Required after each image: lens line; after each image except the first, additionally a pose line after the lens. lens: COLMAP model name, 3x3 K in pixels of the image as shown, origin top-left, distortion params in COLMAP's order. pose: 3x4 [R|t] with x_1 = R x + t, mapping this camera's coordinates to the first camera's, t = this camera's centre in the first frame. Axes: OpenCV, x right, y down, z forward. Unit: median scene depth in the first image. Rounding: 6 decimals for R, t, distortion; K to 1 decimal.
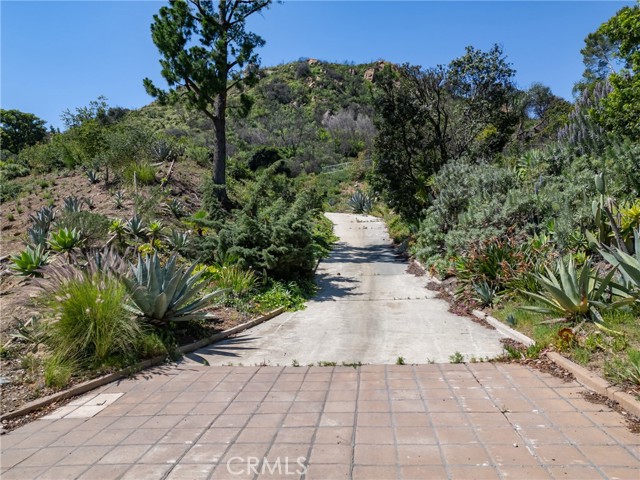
lens RADIAL K [[445.6, 0, 320.0], [0, 445.6, 240.0], [0, 0, 1]] dist [0.040983, -0.001471]
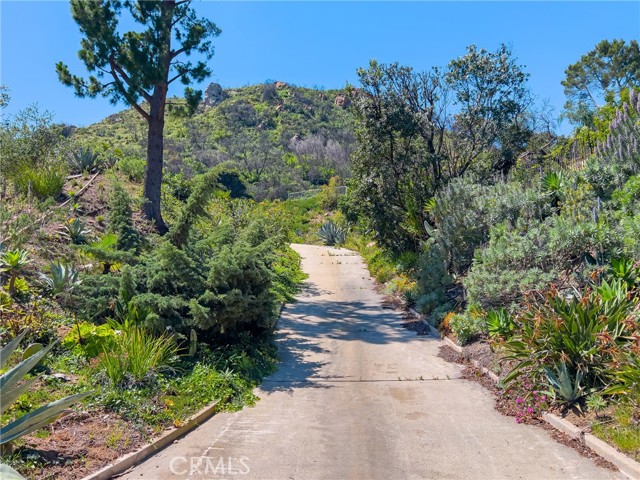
lens RADIAL K [[483.3, 0, 320.0], [0, 483.3, 240.0], [0, 0, 1]] dist [0.035176, -0.001727]
pose [[0.997103, 0.022521, 0.072649, -0.000240], [-0.017295, 0.997270, -0.071783, -0.007594], [-0.074067, 0.070318, 0.994771, 0.163361]]
